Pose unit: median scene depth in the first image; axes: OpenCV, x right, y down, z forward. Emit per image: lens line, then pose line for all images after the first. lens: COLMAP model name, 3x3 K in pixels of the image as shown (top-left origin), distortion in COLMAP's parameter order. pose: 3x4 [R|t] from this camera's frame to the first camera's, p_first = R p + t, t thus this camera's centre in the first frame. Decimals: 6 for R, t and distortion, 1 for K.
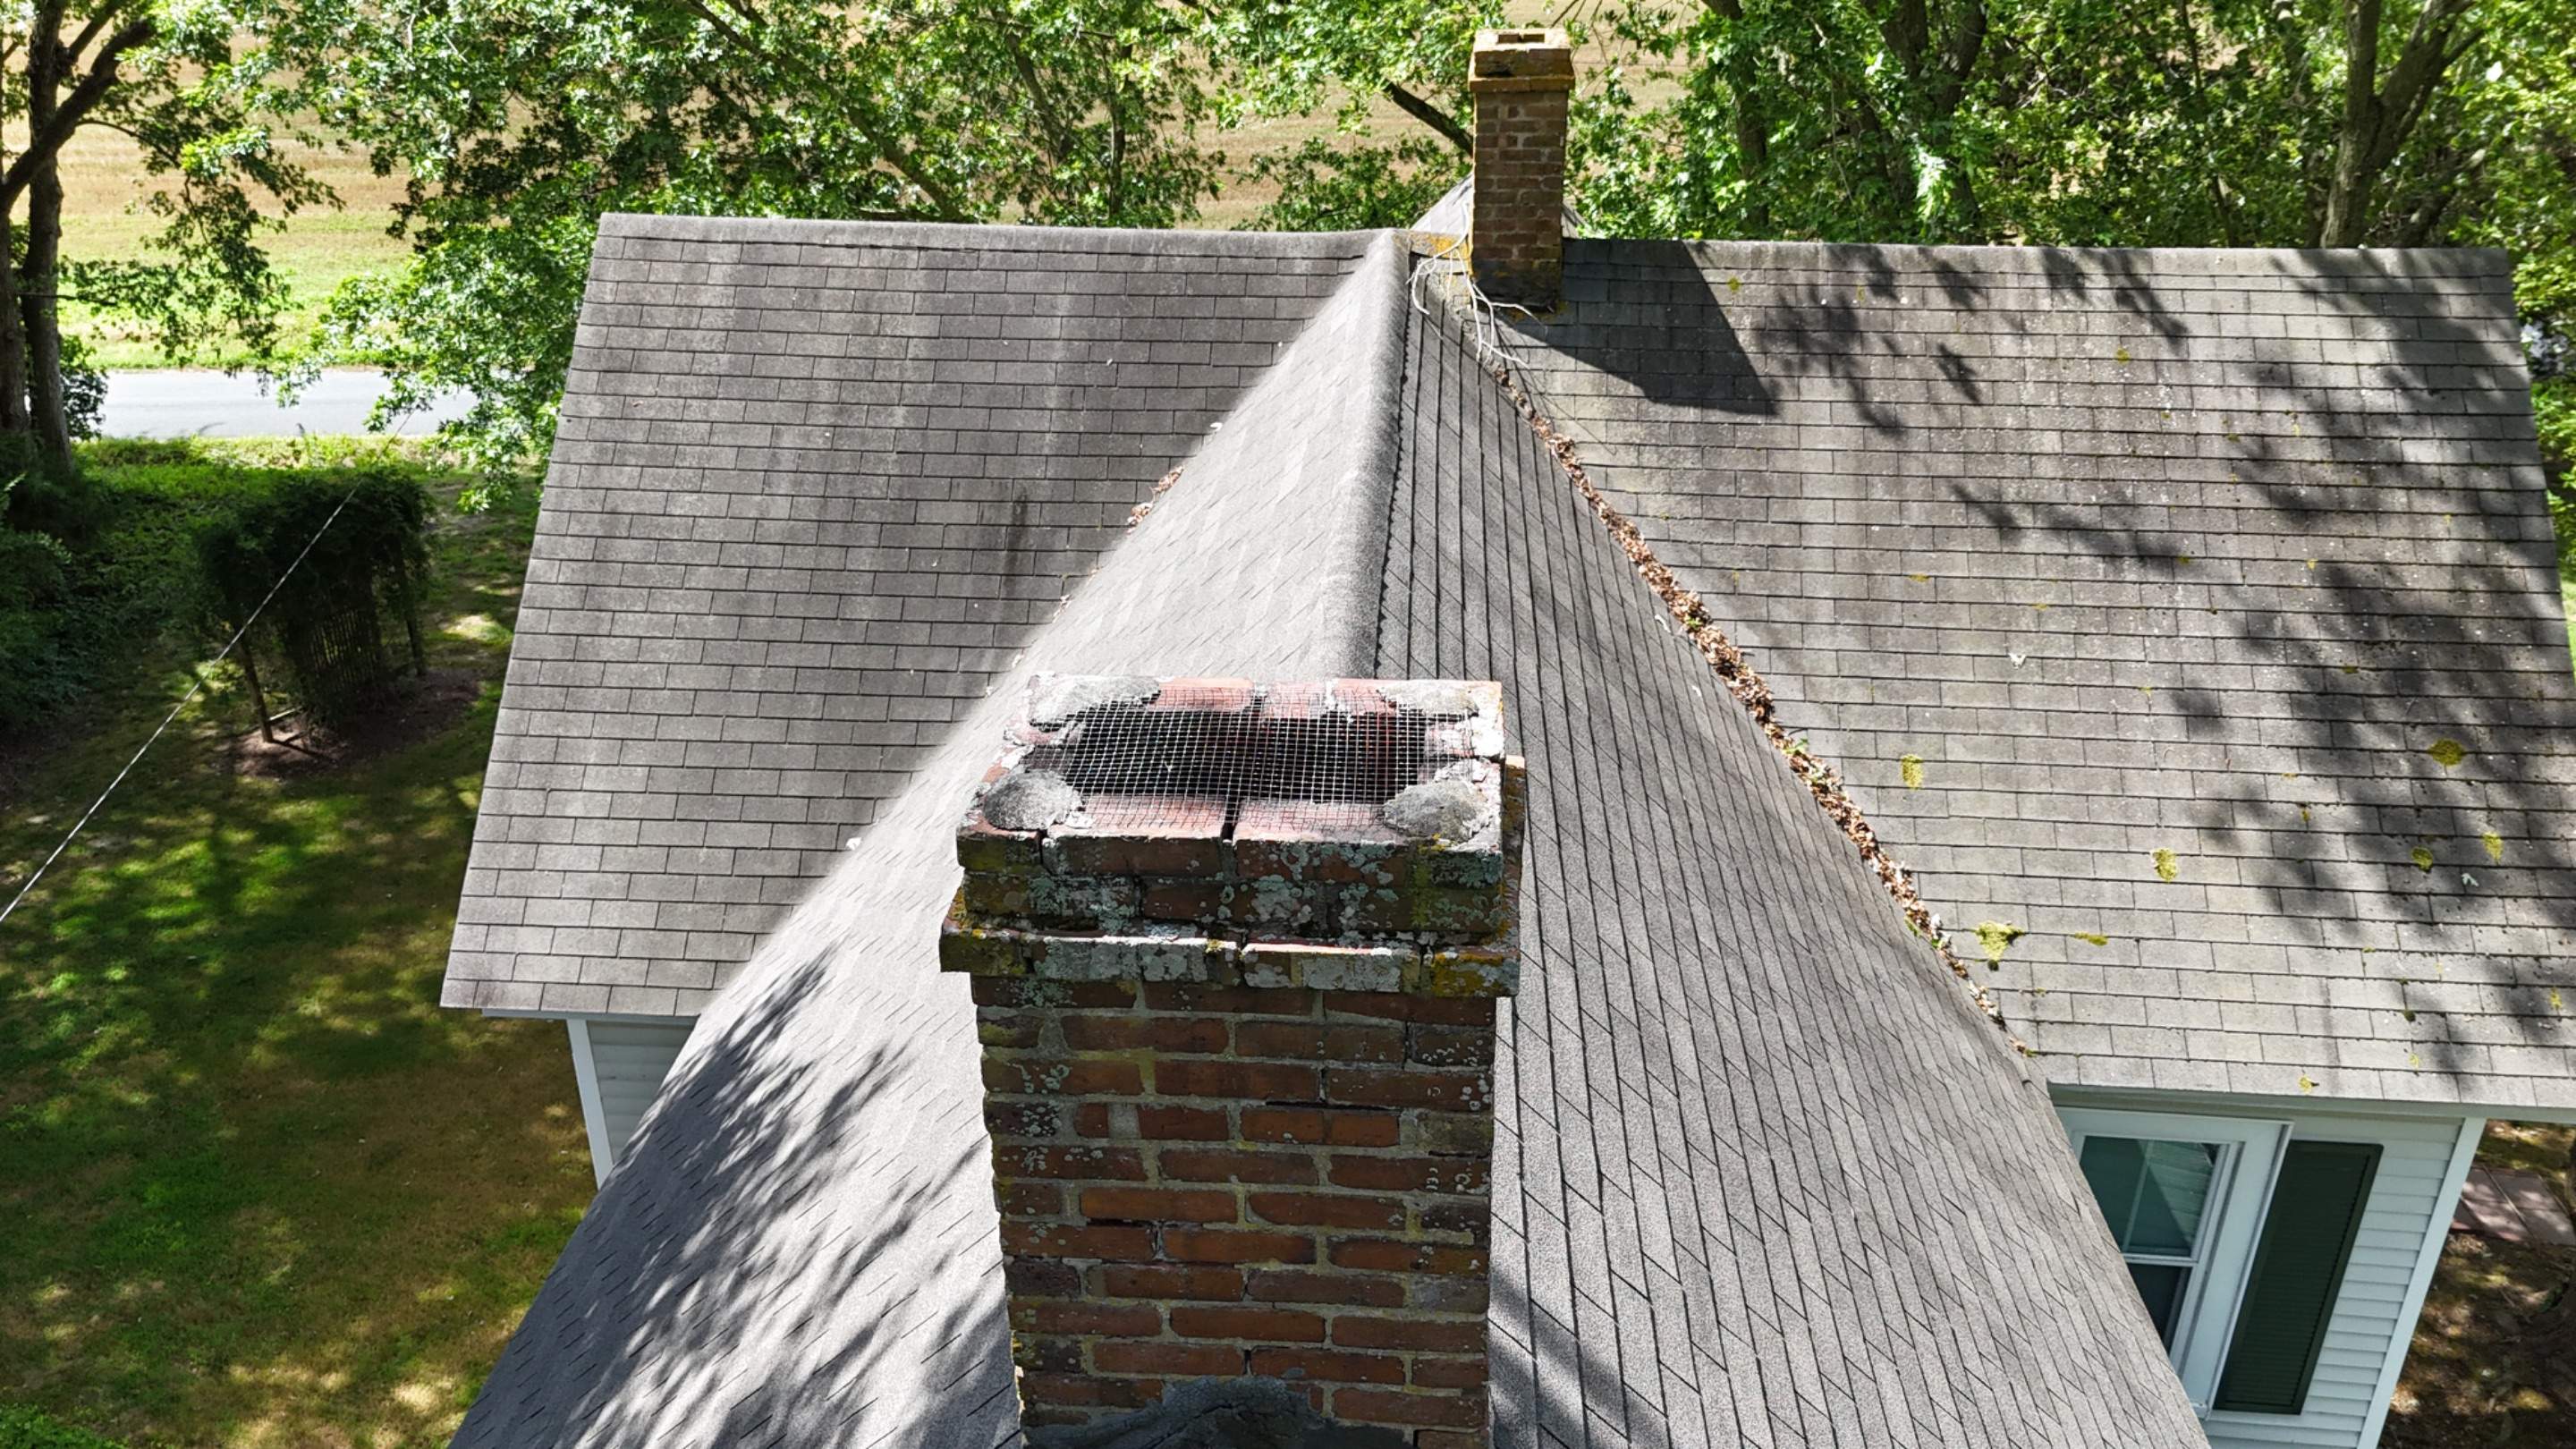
lens RADIAL K [[1974.9, 0, 1288.0], [0, 1974.9, 724.5], [0, 0, 1]] dist [0.076874, -0.004500]
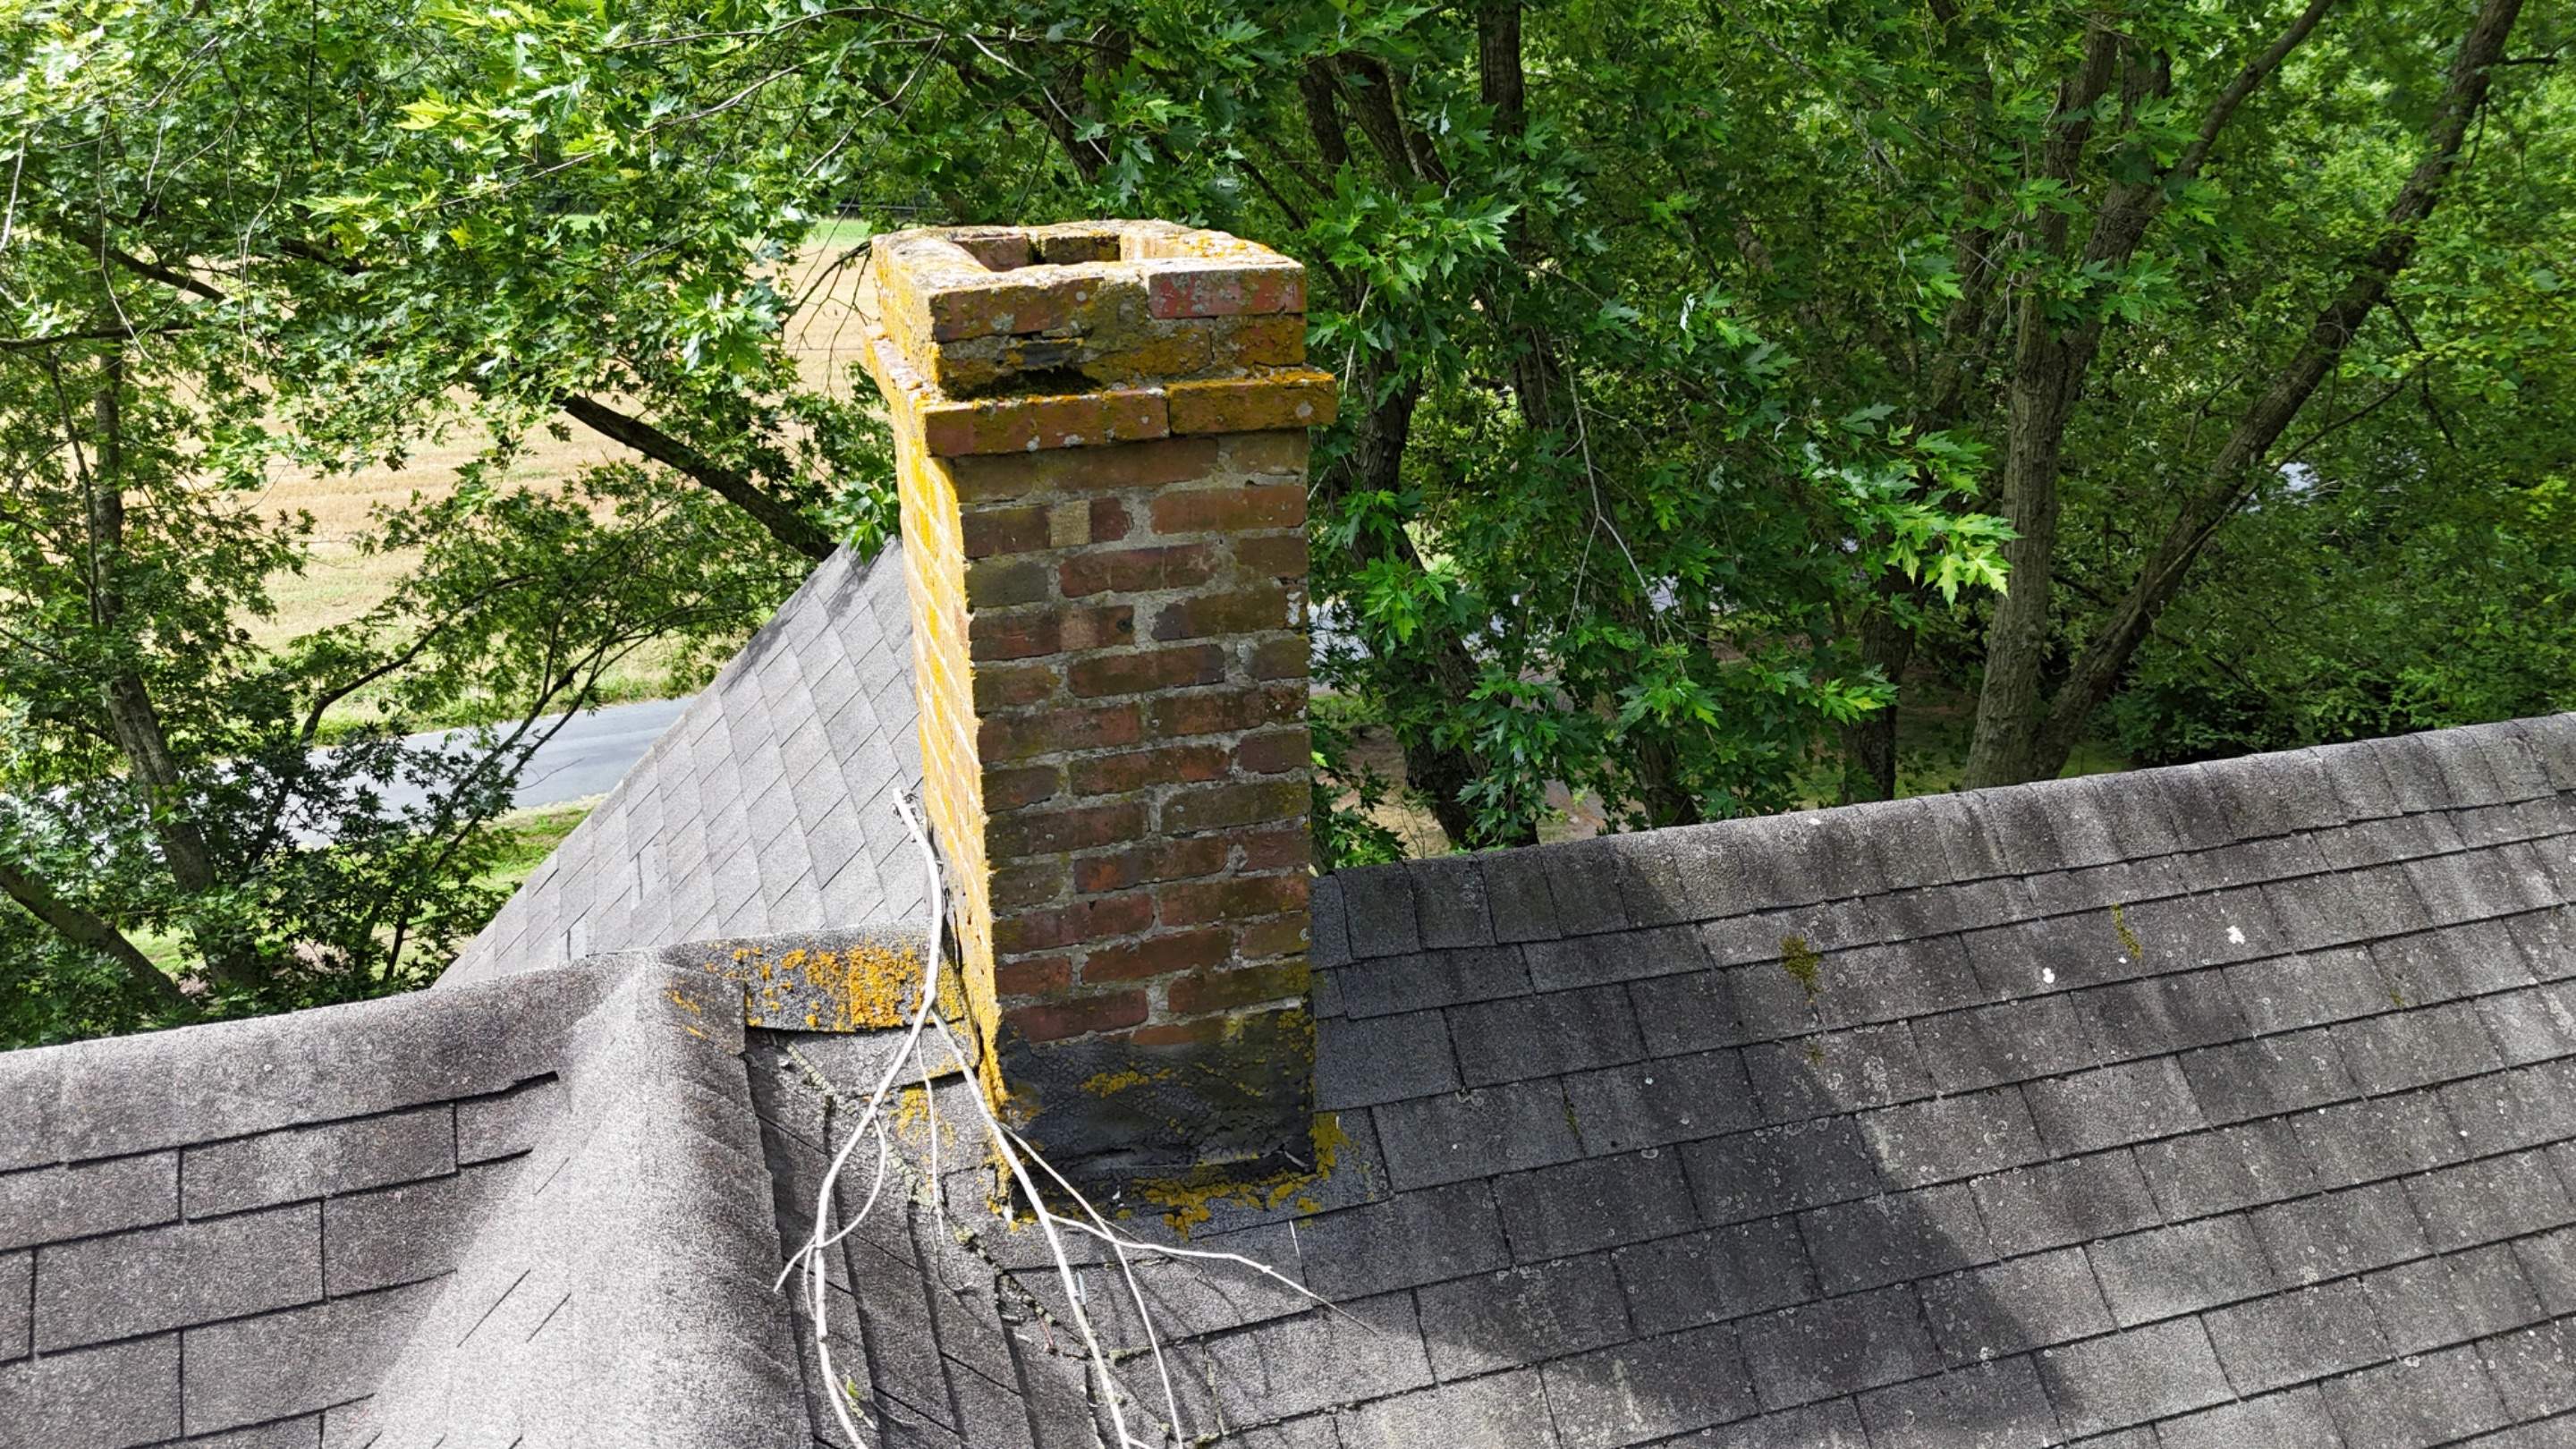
lens RADIAL K [[1974.9, 0, 1288.0], [0, 1974.9, 724.5], [0, 0, 1]] dist [0.076874, -0.004500]
pose [[0.918375, -0.131038, 0.373384, 0.116186], [0.176713, 0.980076, -0.090687, -0.819753], [-0.354061, 0.149267, 0.923234, 2.450237]]
